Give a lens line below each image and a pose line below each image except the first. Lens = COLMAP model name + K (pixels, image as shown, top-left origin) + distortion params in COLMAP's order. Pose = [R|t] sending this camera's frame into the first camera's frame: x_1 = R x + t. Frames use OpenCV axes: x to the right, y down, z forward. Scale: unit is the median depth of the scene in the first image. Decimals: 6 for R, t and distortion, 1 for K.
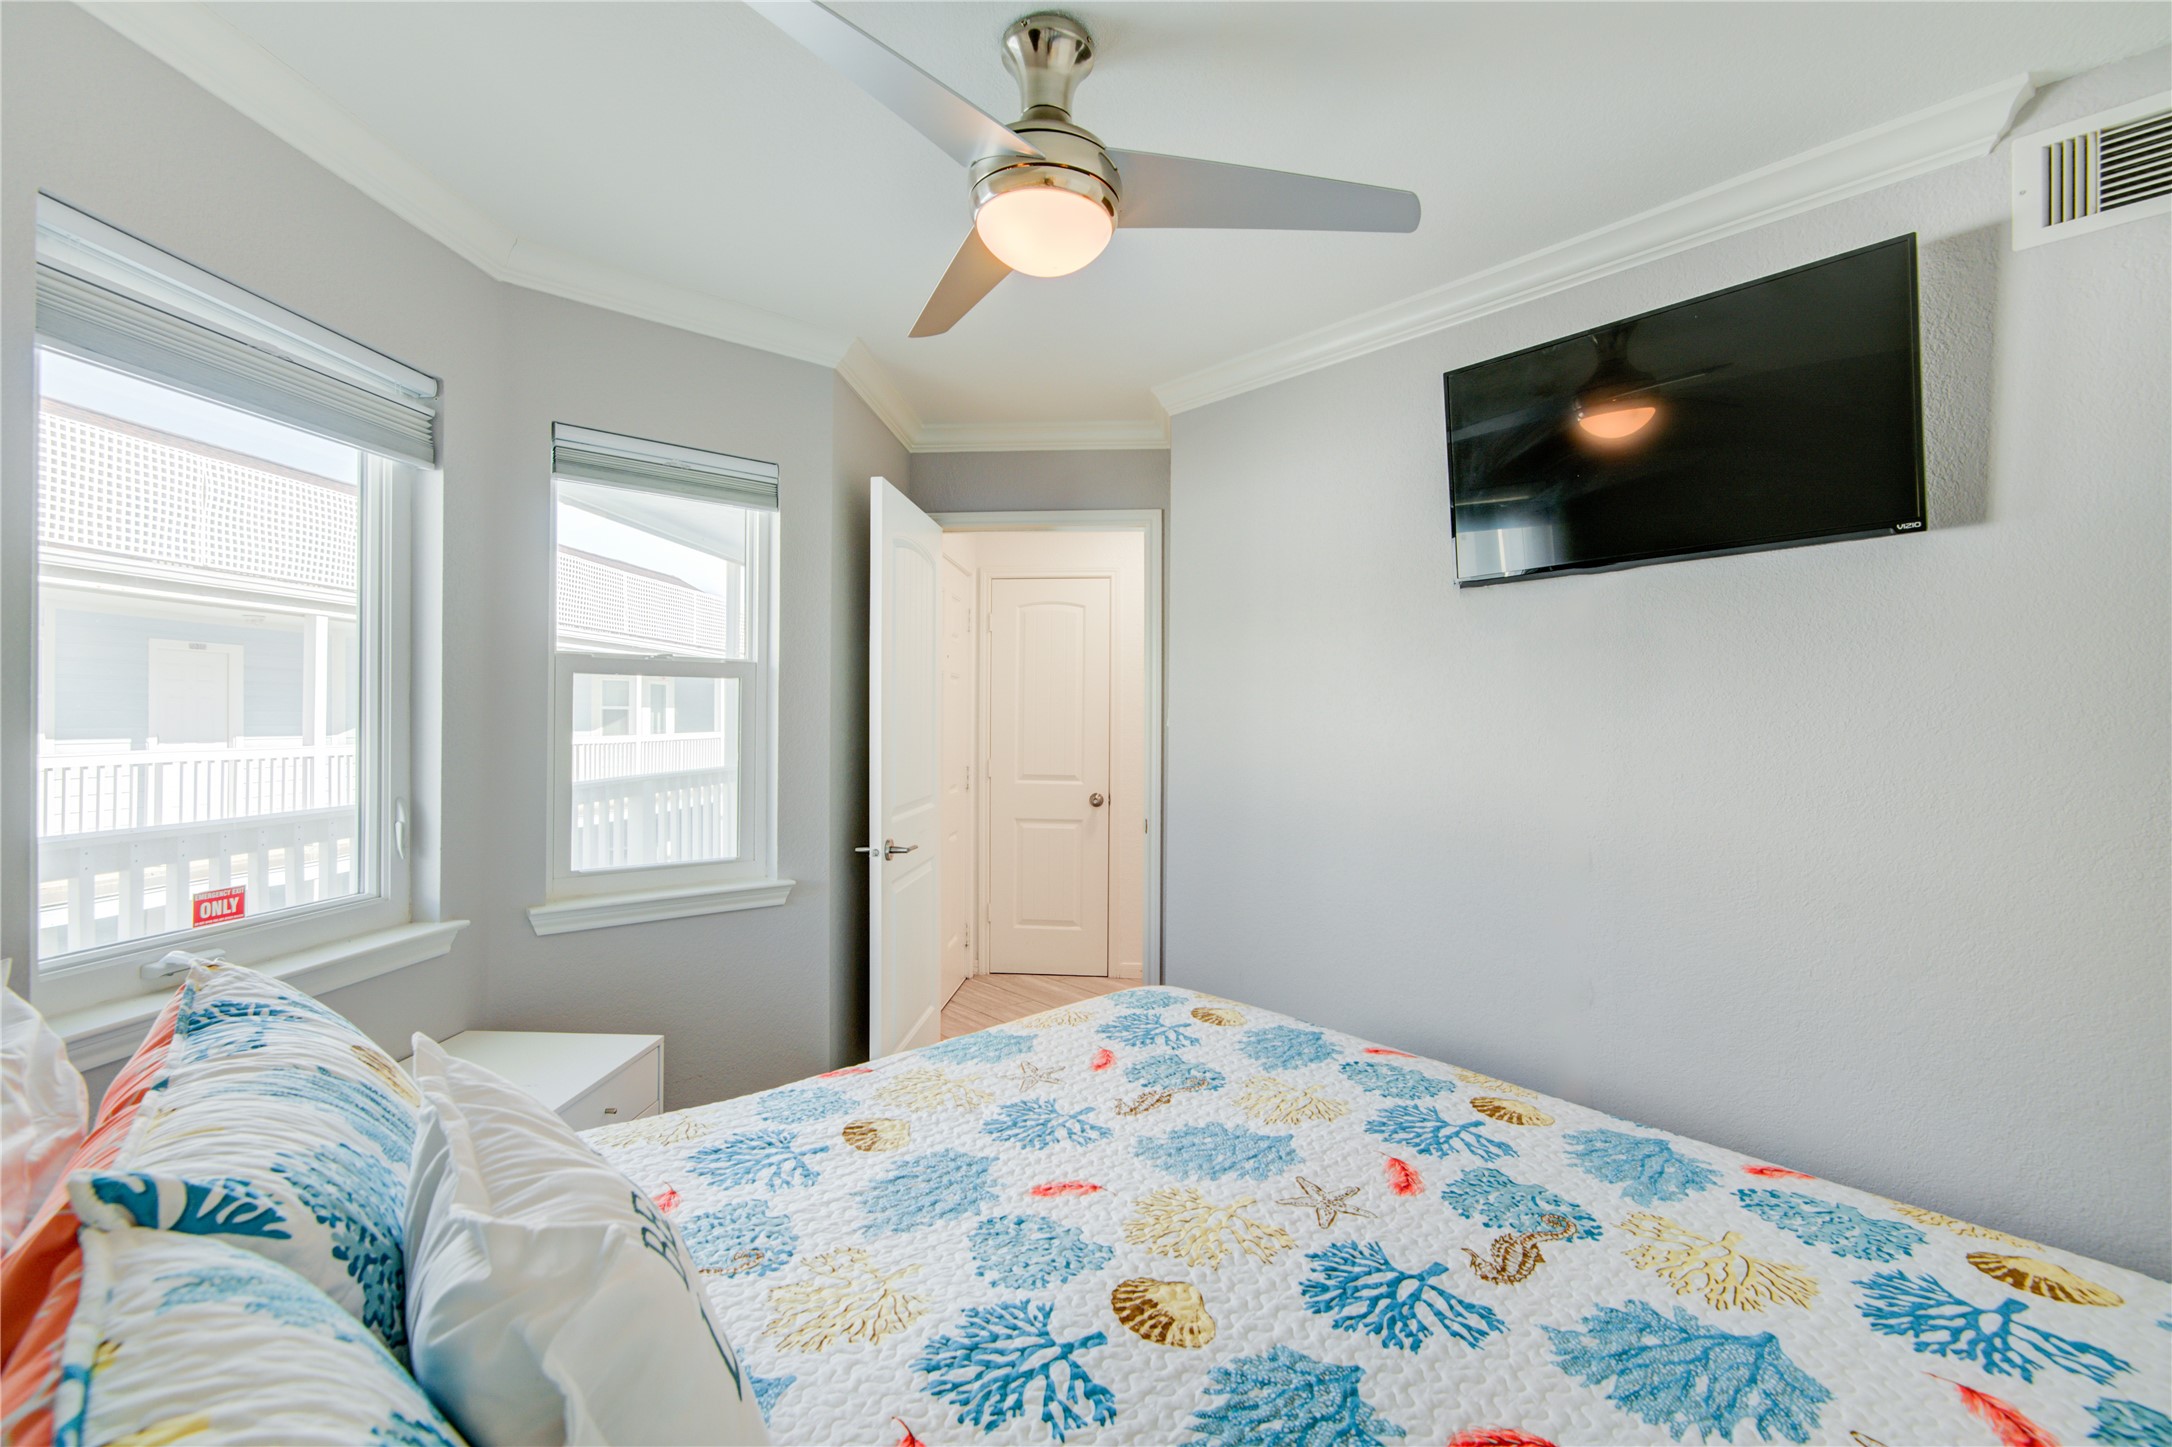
lens RADIAL K [[981.6, 0, 1085.9], [0, 981.6, 716.6], [0, 0, 1]] dist [0.006930, -0.006617]
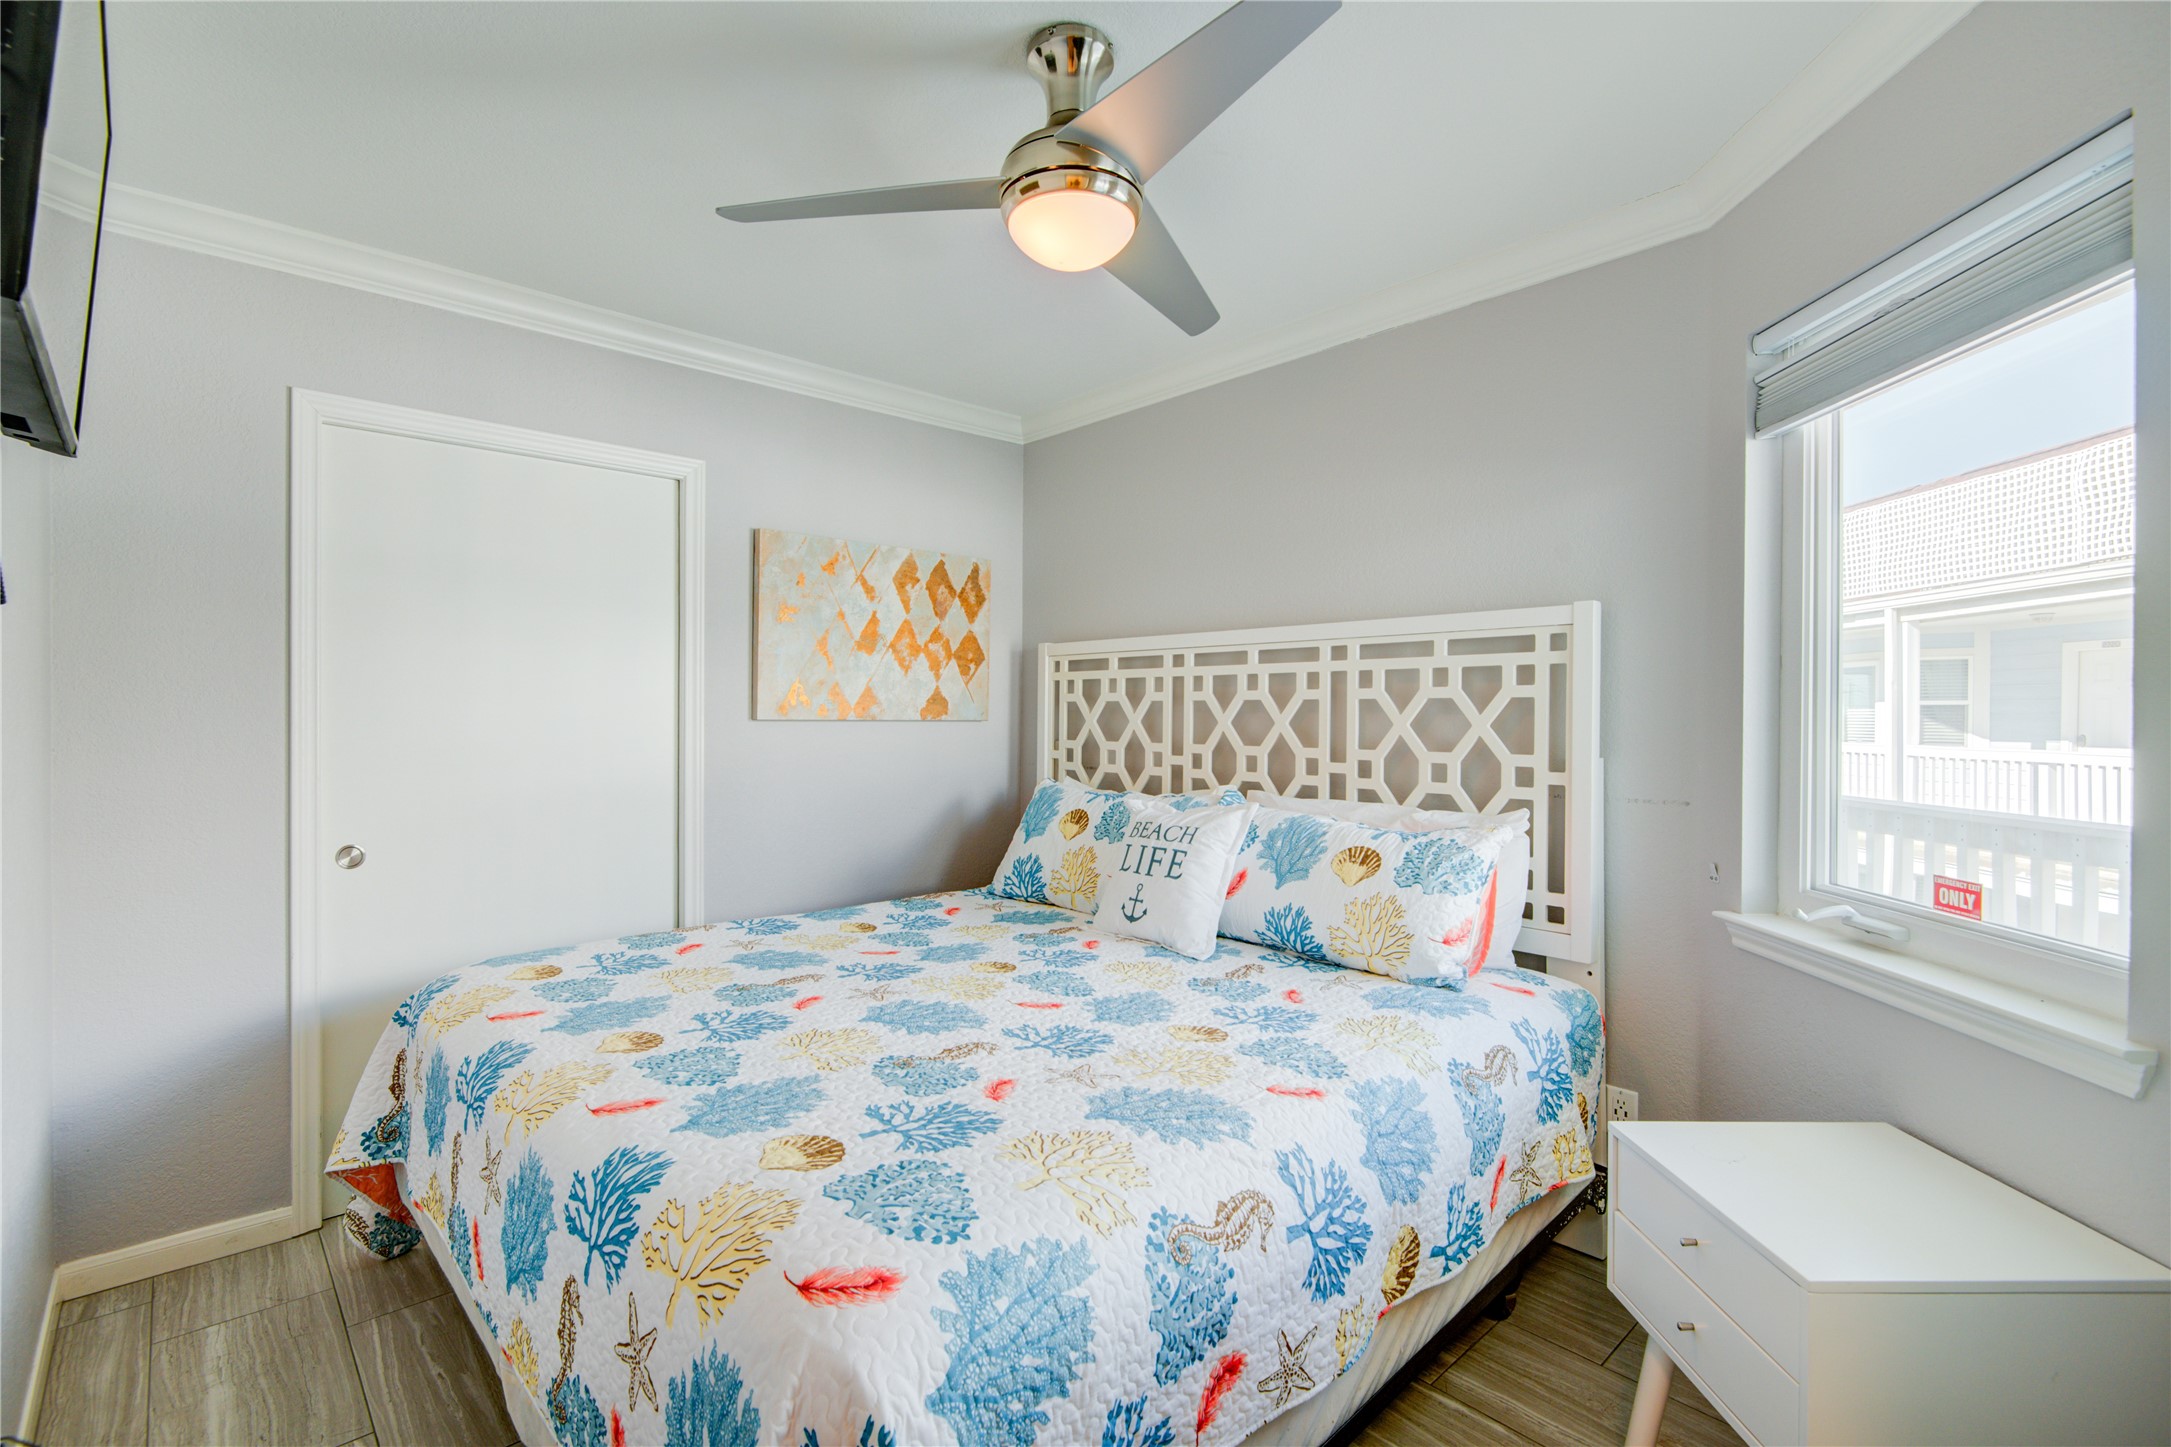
lens RADIAL K [[981.2, 0, 1087.2], [0, 981.2, 712.3], [0, 0, 1]] dist [0.006930, -0.006617]
pose [[-0.998721, -0.012725, -0.048936, -0.010993], [-0.012915, 0.999910, 0.003577, 0.025021], [0.048886, 0.004205, -0.998796, 1.872102]]
